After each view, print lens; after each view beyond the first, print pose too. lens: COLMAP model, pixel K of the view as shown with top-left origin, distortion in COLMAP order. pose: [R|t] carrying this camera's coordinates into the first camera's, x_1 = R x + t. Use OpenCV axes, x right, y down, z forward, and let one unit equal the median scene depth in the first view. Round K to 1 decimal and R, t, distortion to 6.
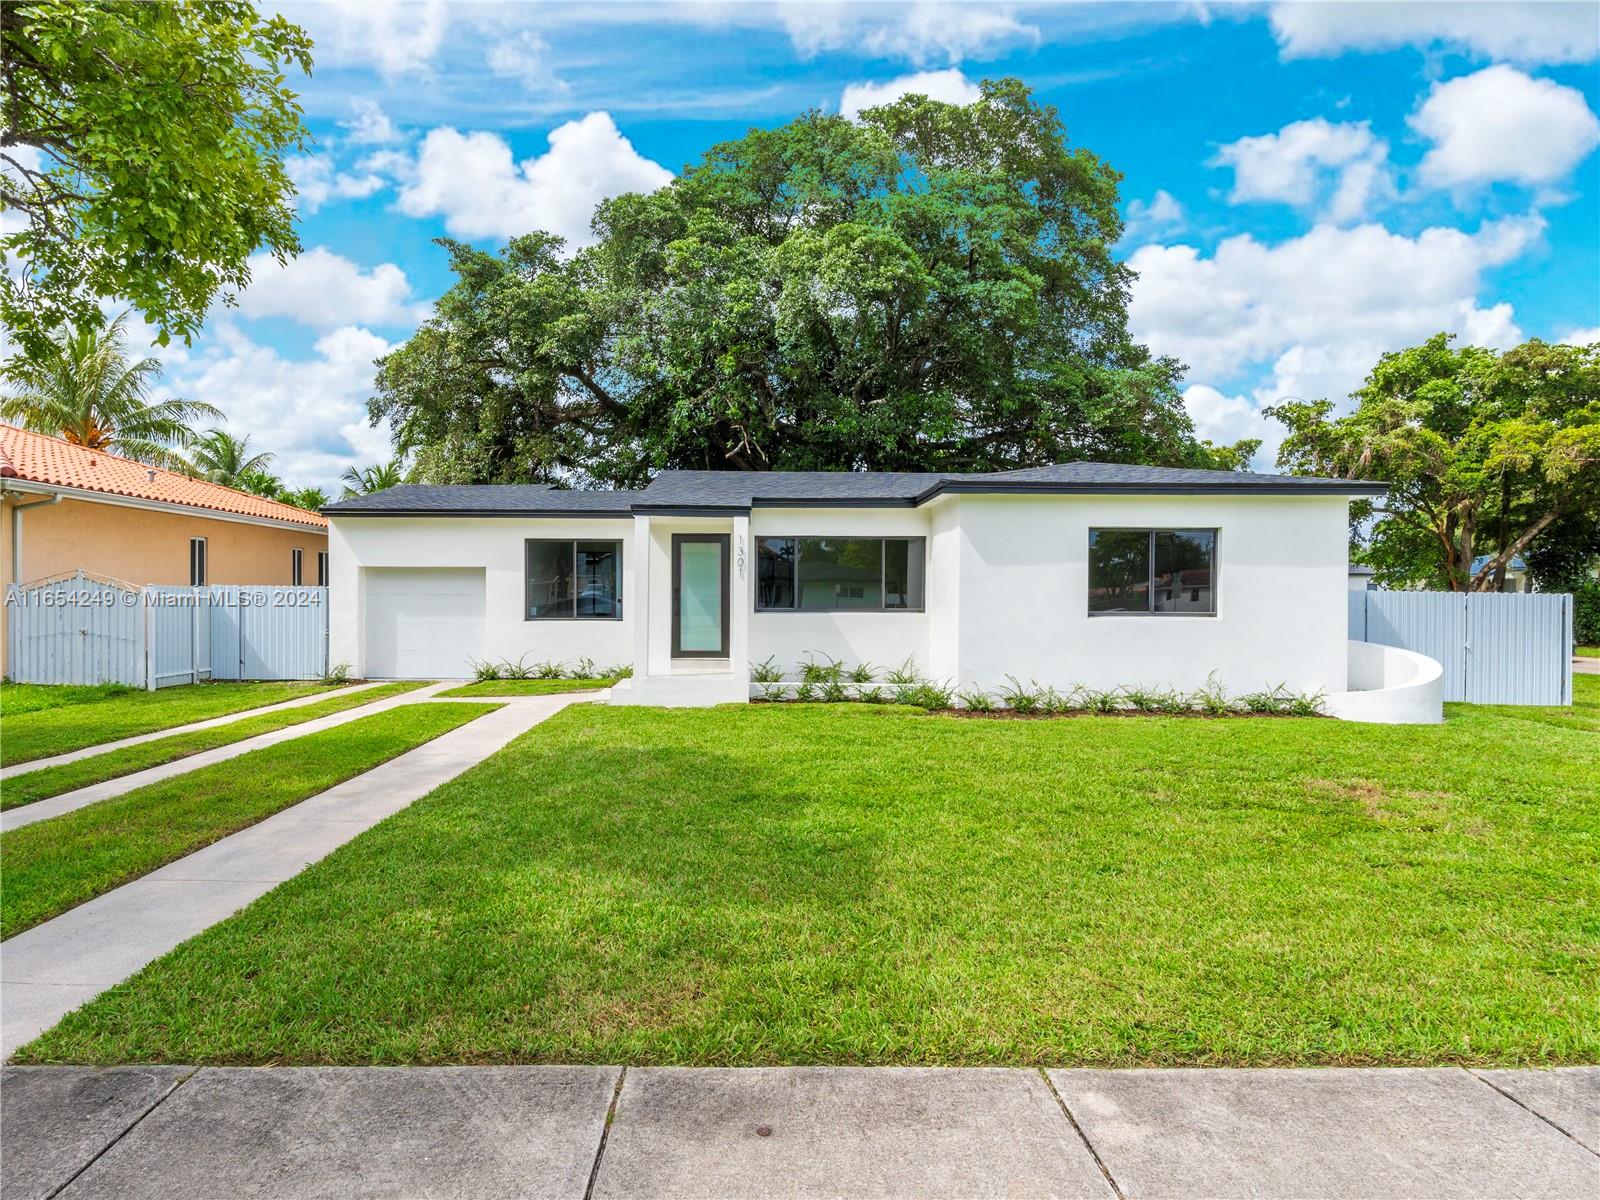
lens RADIAL K [[742.7, 0, 767.7], [0, 742.7, 610.5], [0, 0, 1]] dist [0.000746, -0.000033]
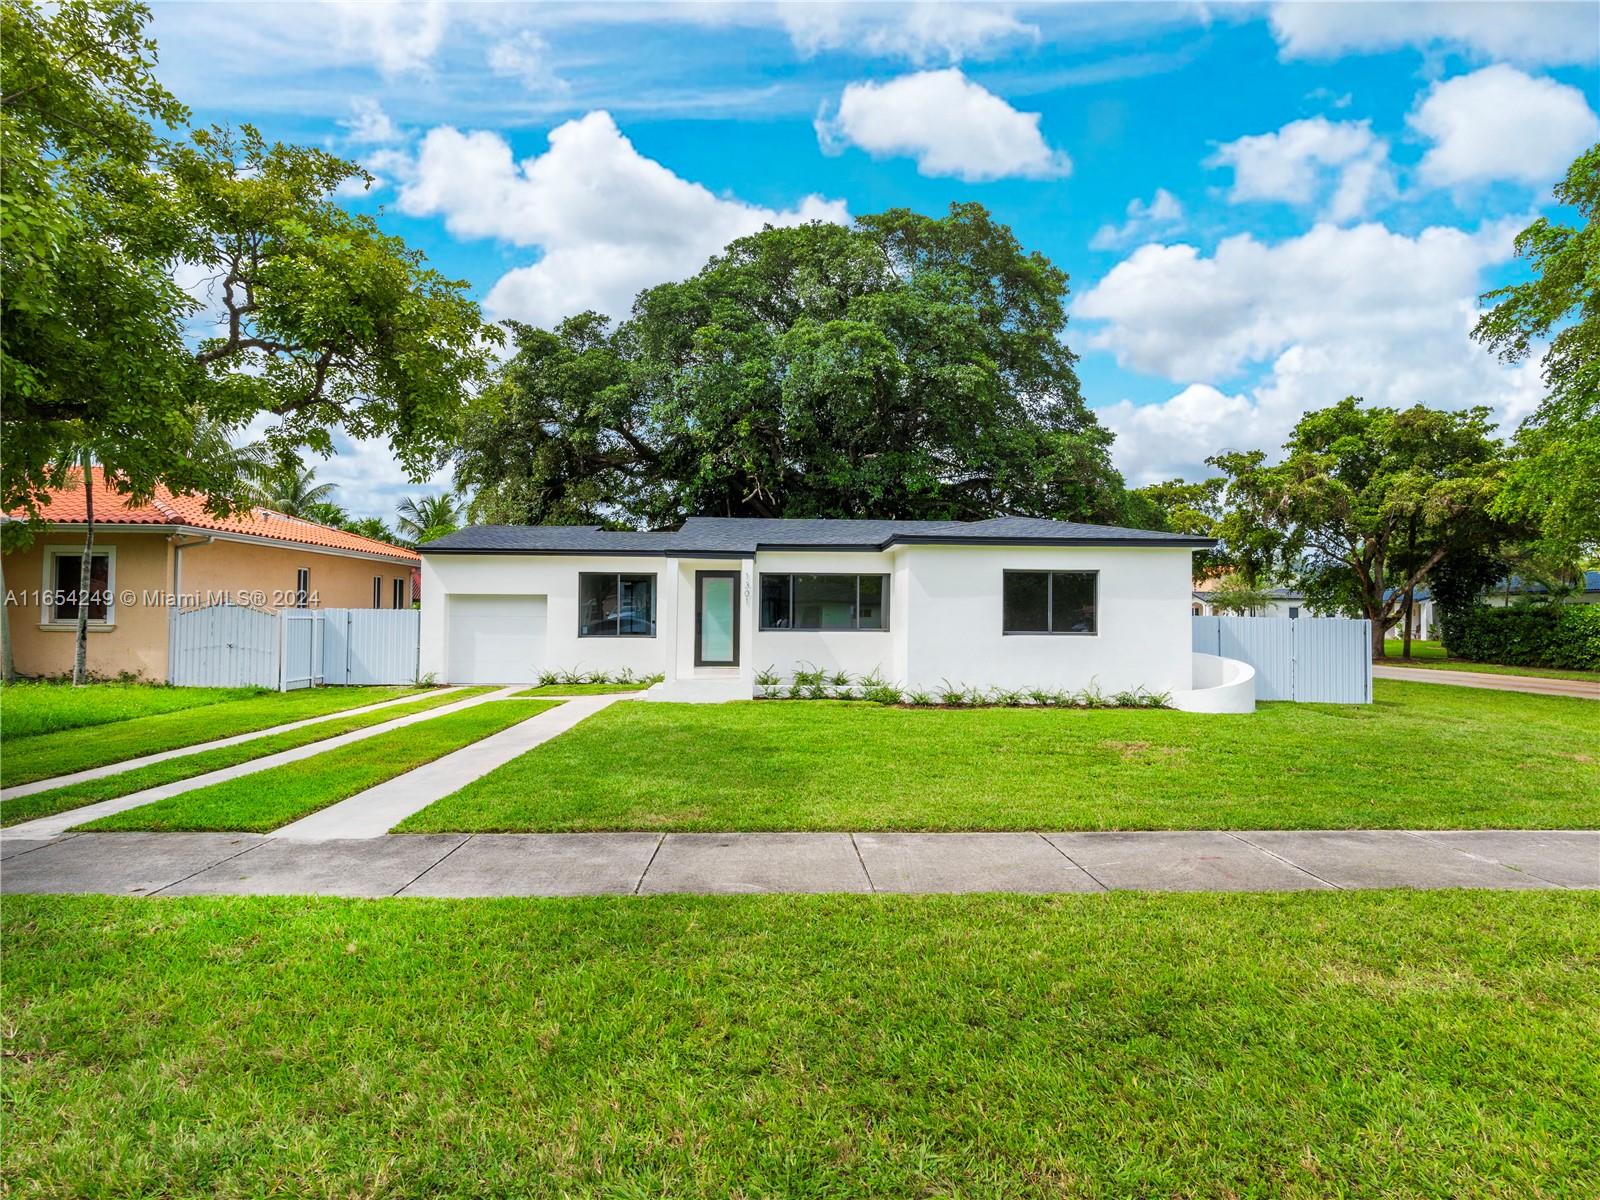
lens RADIAL K [[736.3, 0, 800.0], [0, 736.3, 600.0], [0, 0, 1]] dist [-0.000720, -0.000020]
pose [[0.999966, 0.003341, 0.007567, 0.036314], [-0.003031, 0.999166, -0.040718, -0.000207], [-0.007697, 0.040693, 0.999142, -0.237002]]
